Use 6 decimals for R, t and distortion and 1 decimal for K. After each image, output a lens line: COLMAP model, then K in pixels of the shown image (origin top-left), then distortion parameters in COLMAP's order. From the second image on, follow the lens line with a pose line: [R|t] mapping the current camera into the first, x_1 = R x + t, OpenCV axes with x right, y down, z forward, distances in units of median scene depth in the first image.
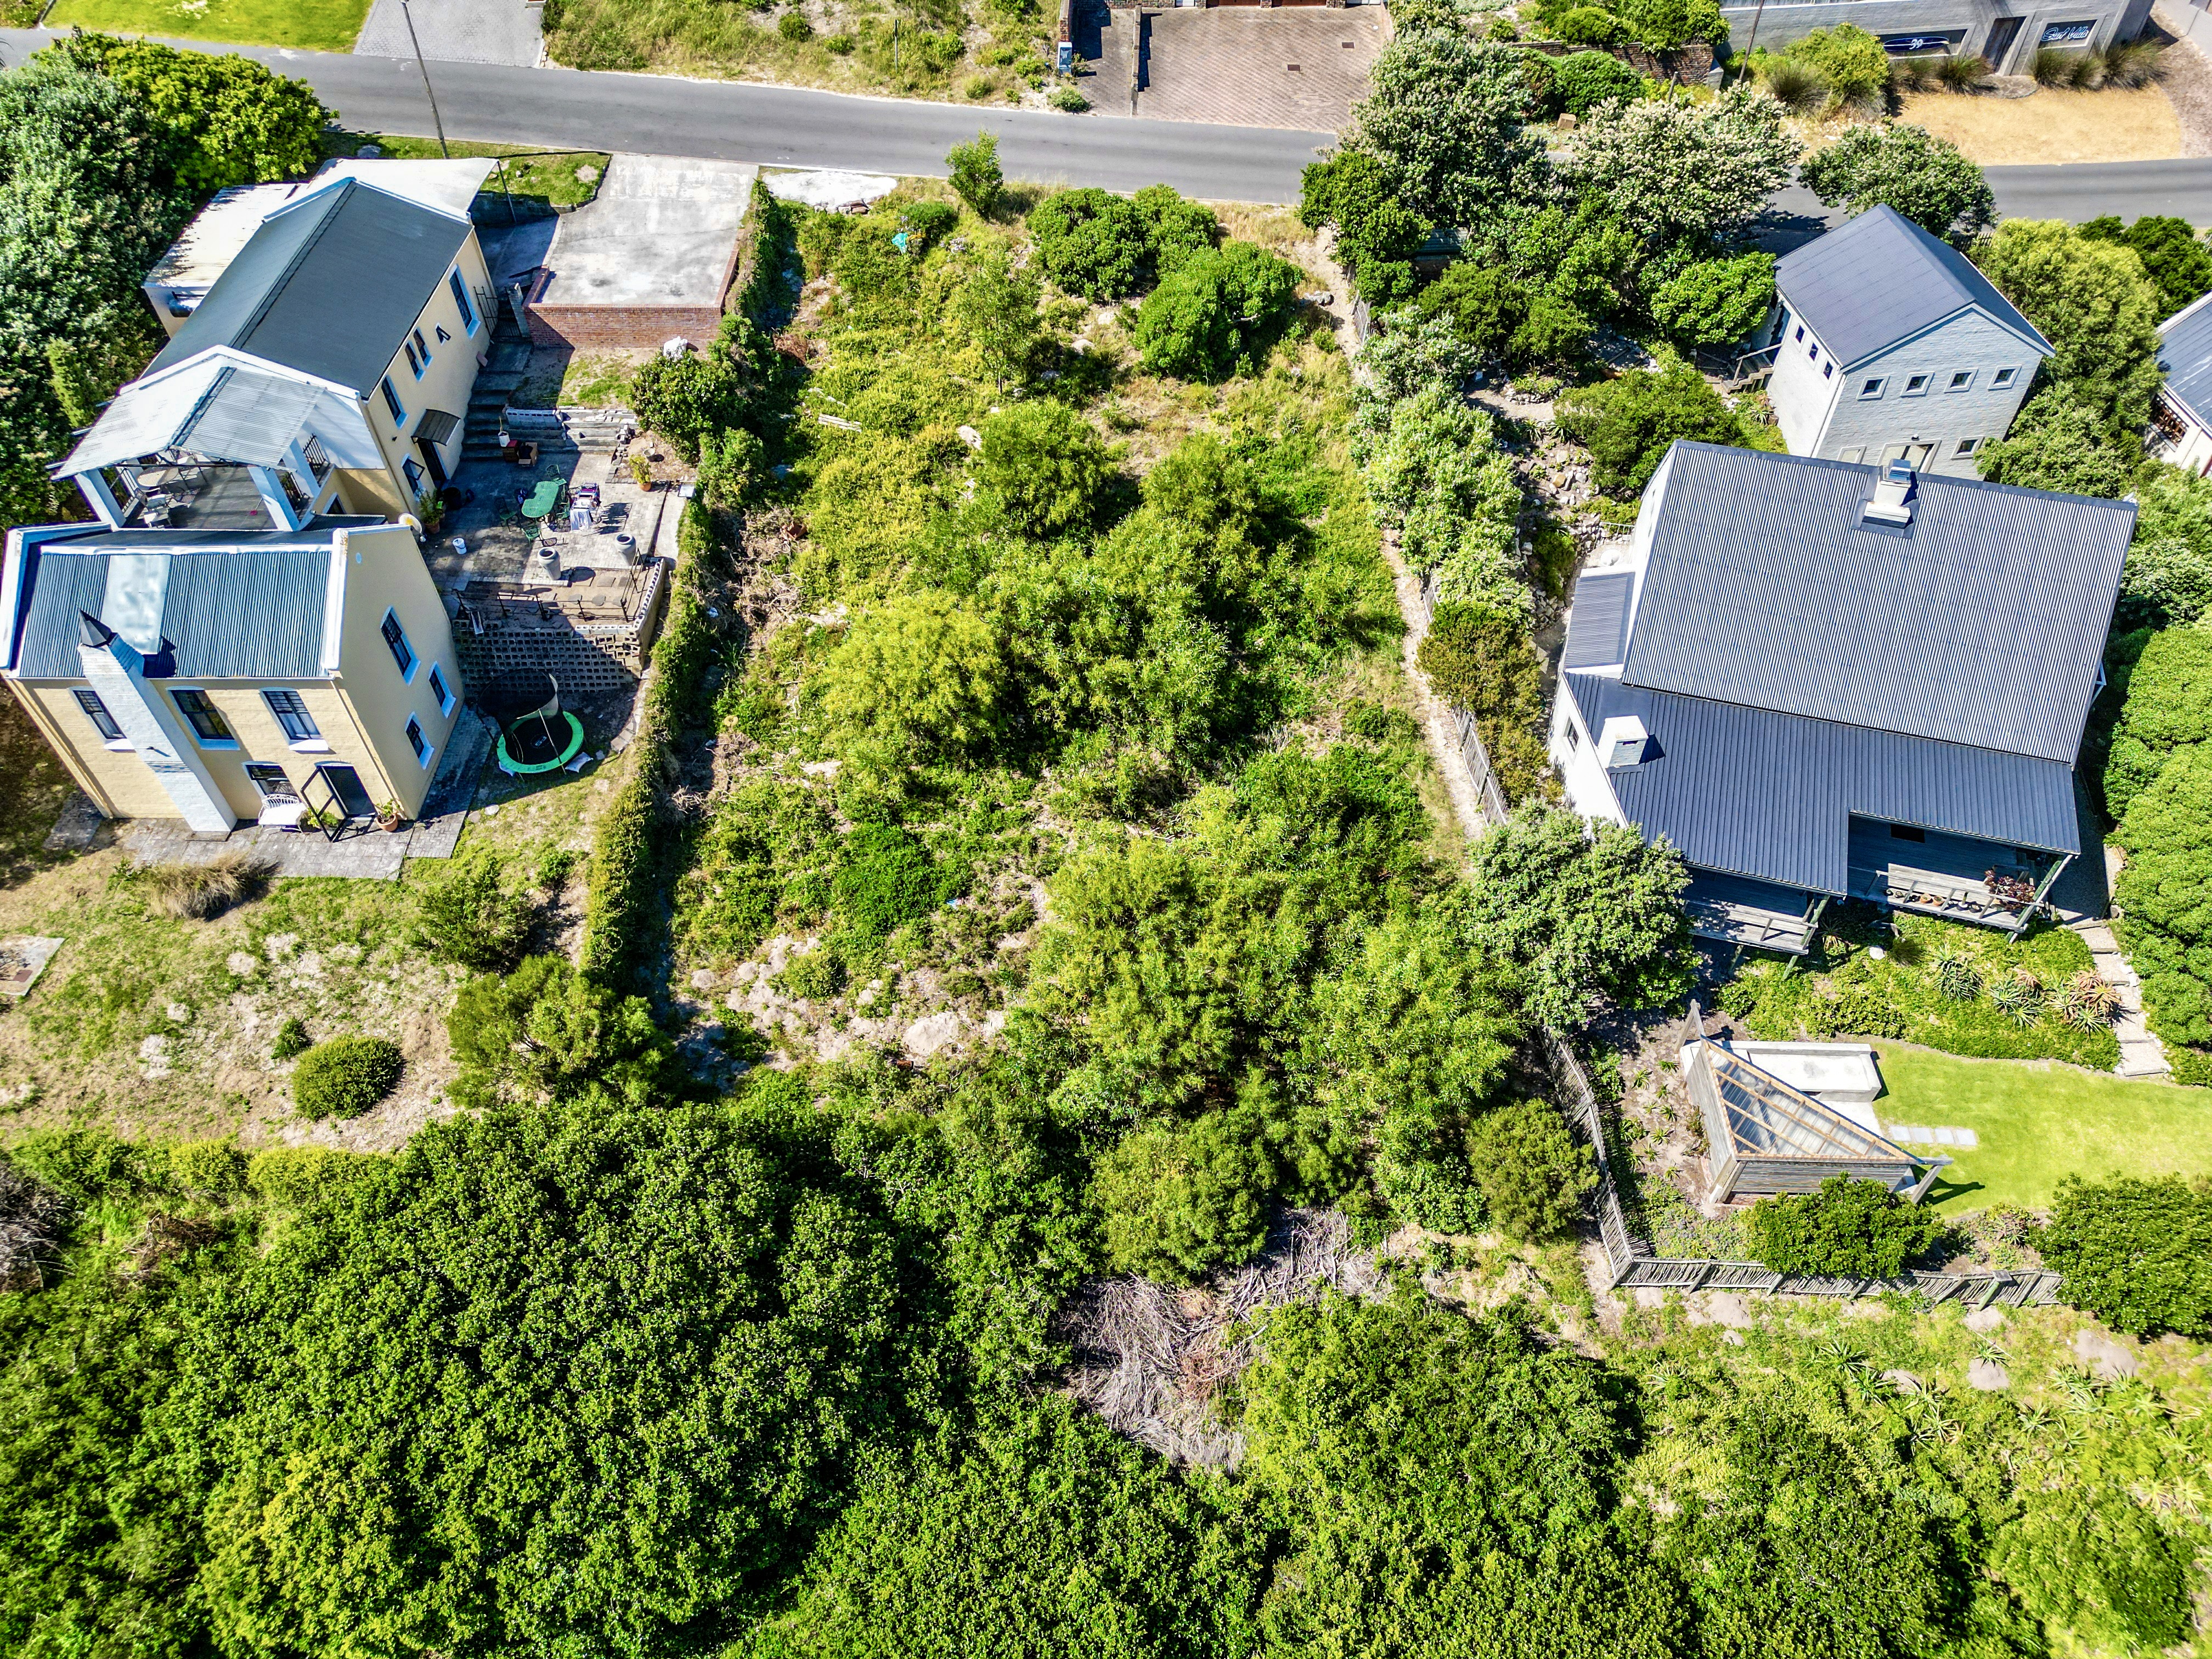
lens RADIAL K [[1547.8, 0, 1113.2], [0, 1547.8, 833.6], [0, 0, 1]] dist [0.078267, -0.081424]
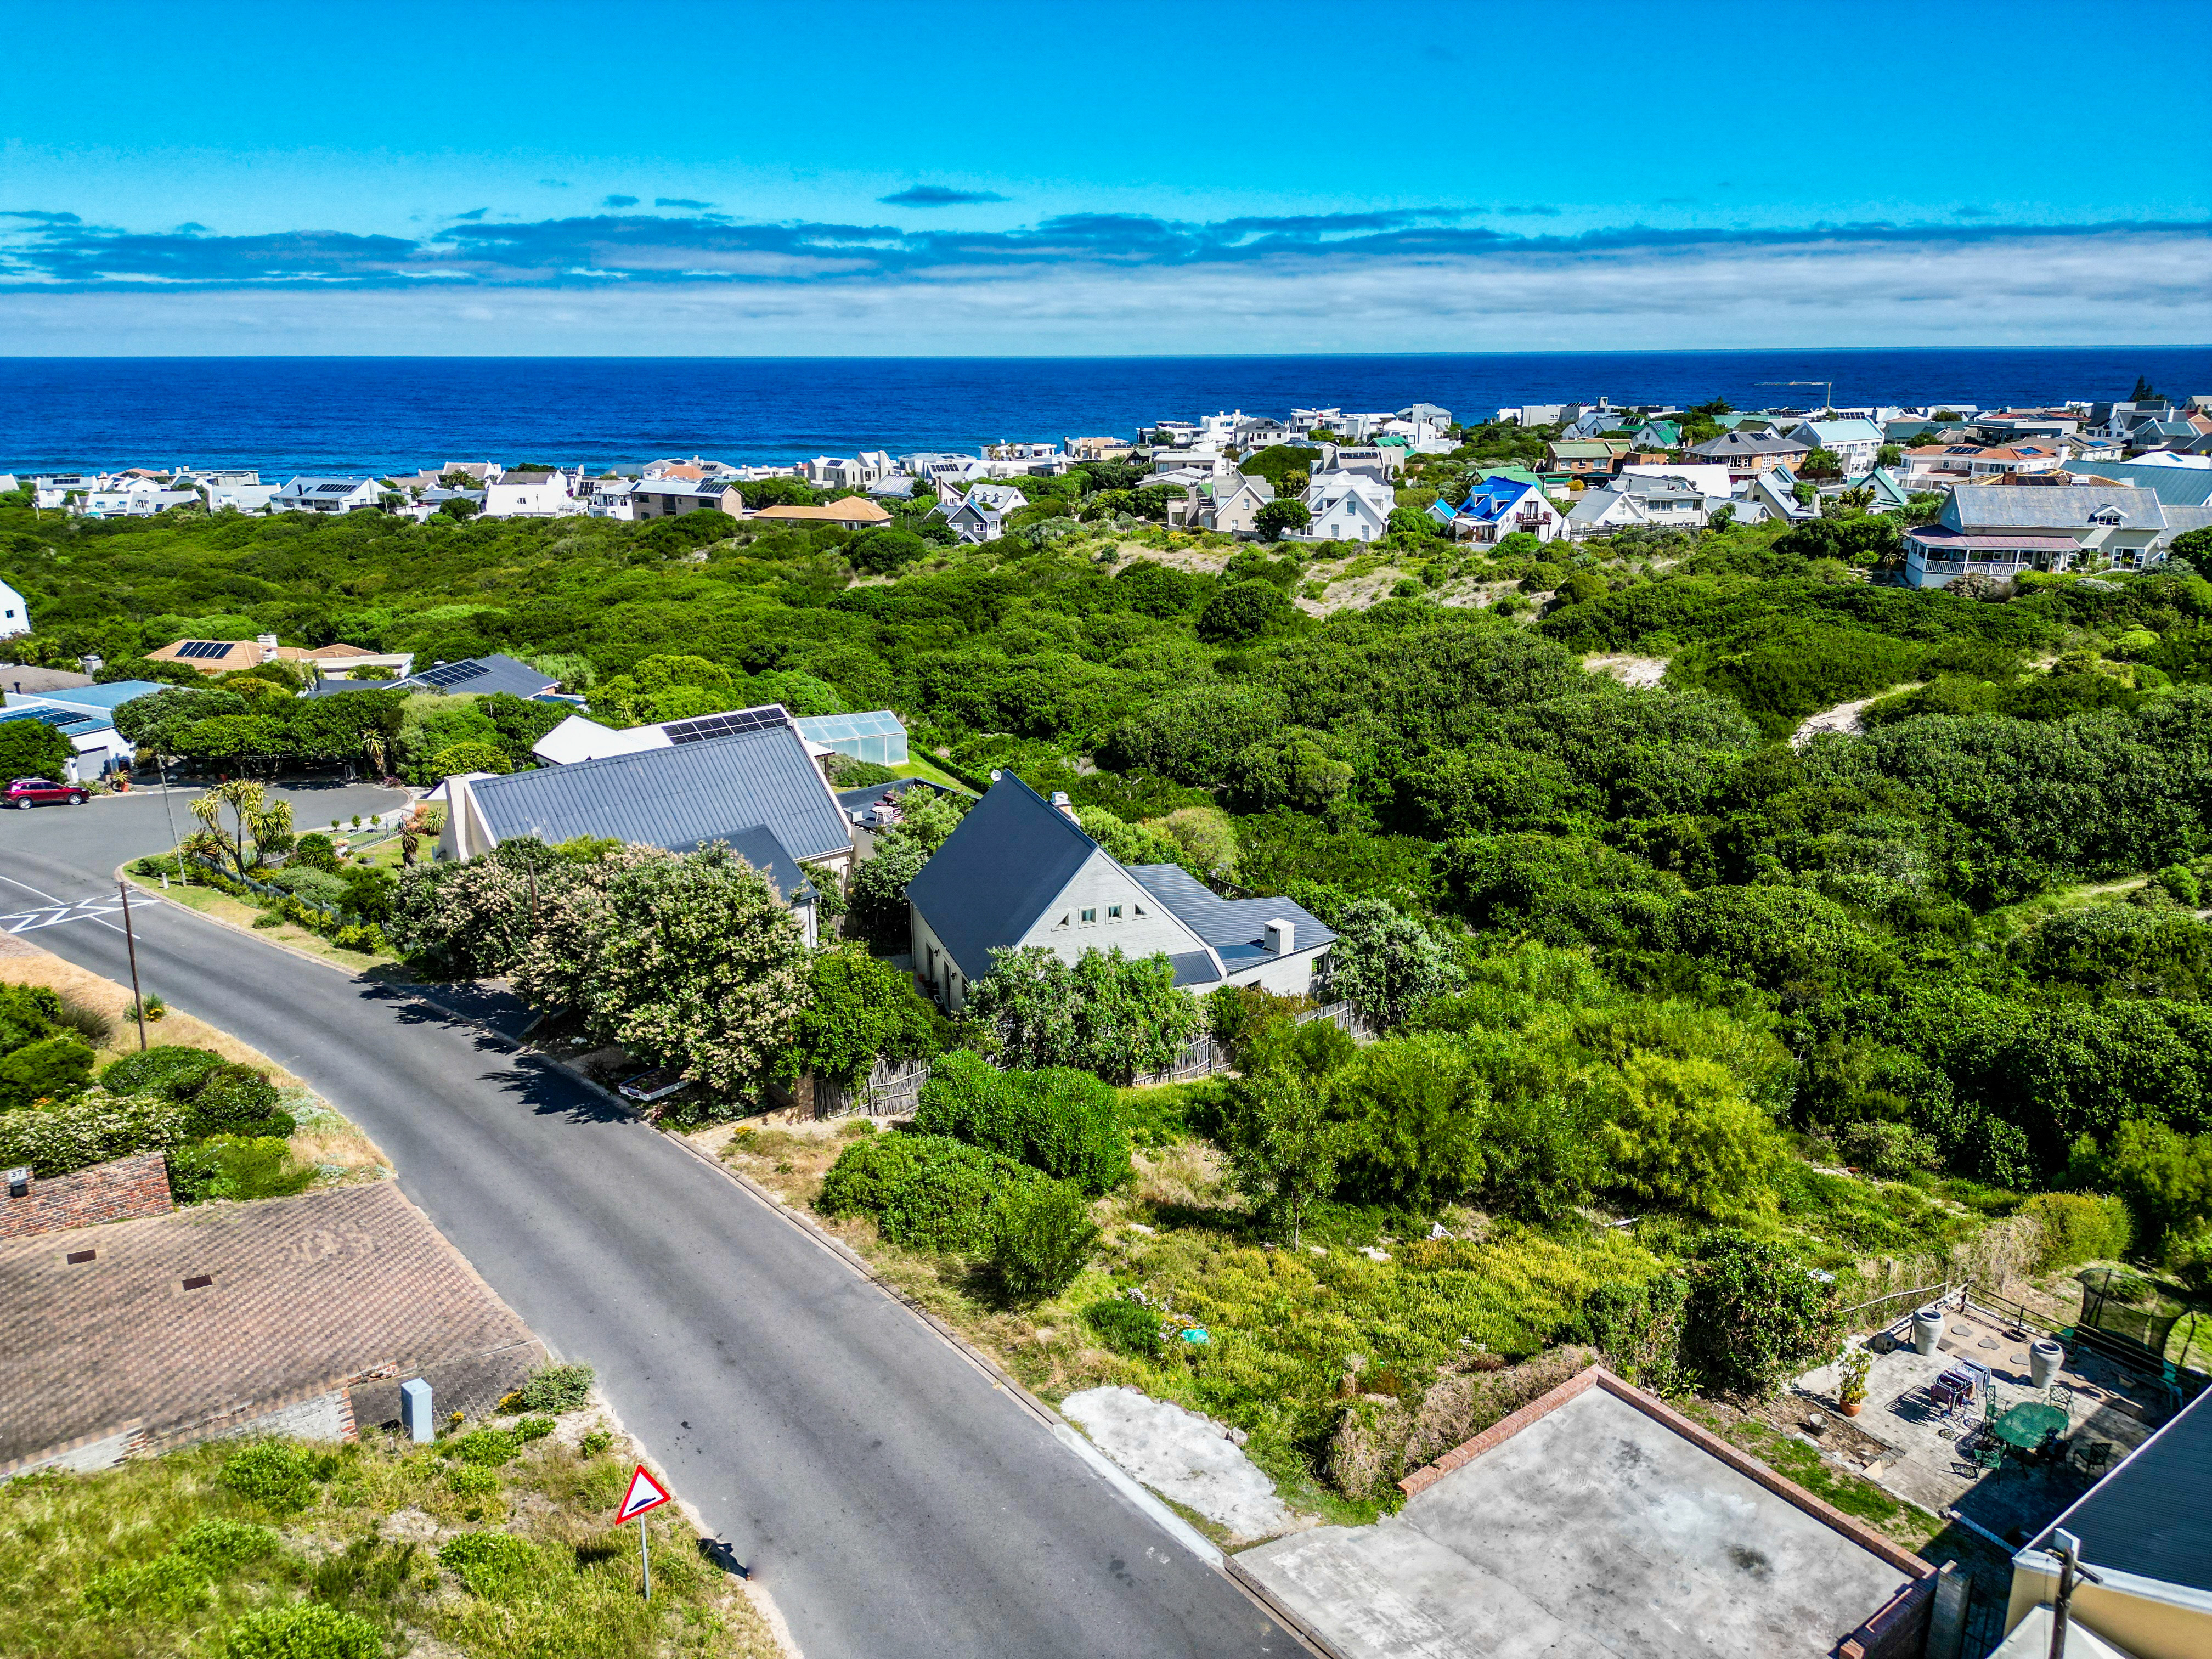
lens RADIAL K [[1547.8, 0, 1113.2], [0, 1547.8, 833.6], [0, 0, 1]] dist [0.078267, -0.081424]
pose [[-0.597472, -0.230858, 0.767940, -0.625897], [0.594210, 0.515602, 0.617308, -1.038307], [-0.538461, 0.825142, -0.170880, 1.197259]]
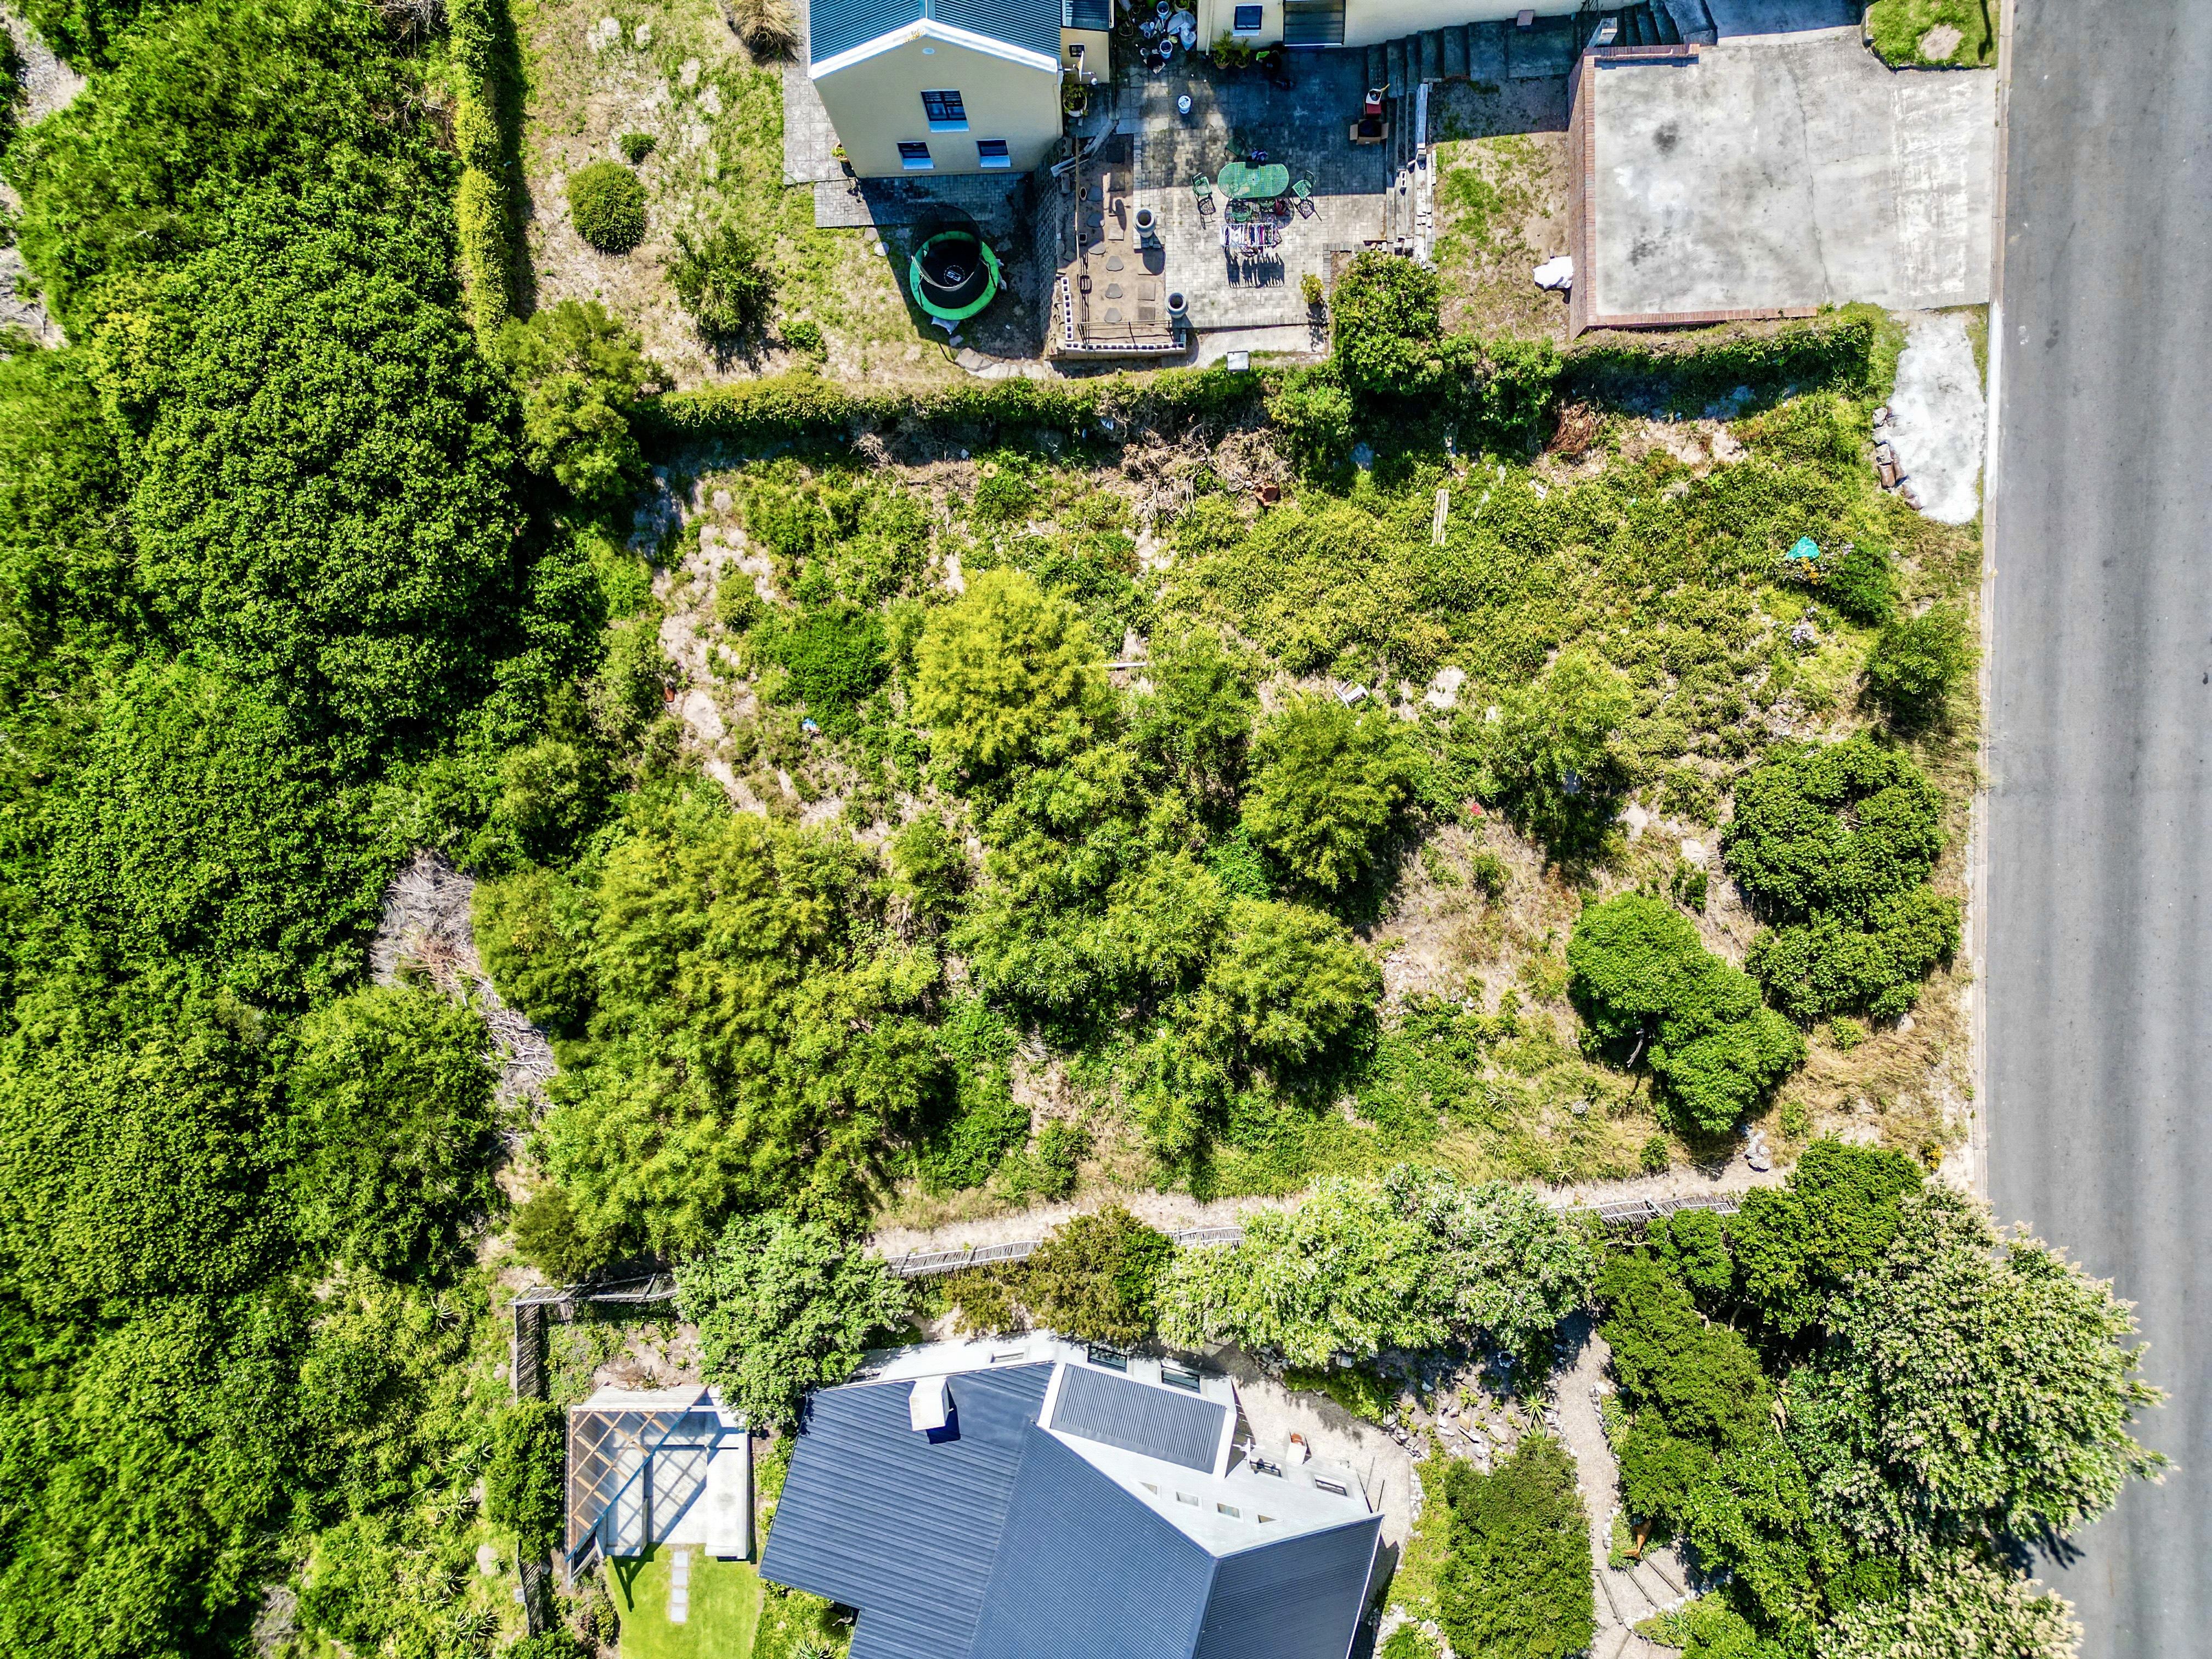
lens RADIAL K [[1547.8, 0, 1113.2], [0, 1547.8, 833.6], [0, 0, 1]] dist [0.078267, -0.081424]
pose [[0.027042, 0.999533, 0.014209, -0.037659], [-0.723802, 0.009774, 0.689939, -0.784778], [0.689478, -0.028942, 0.723728, 0.368976]]
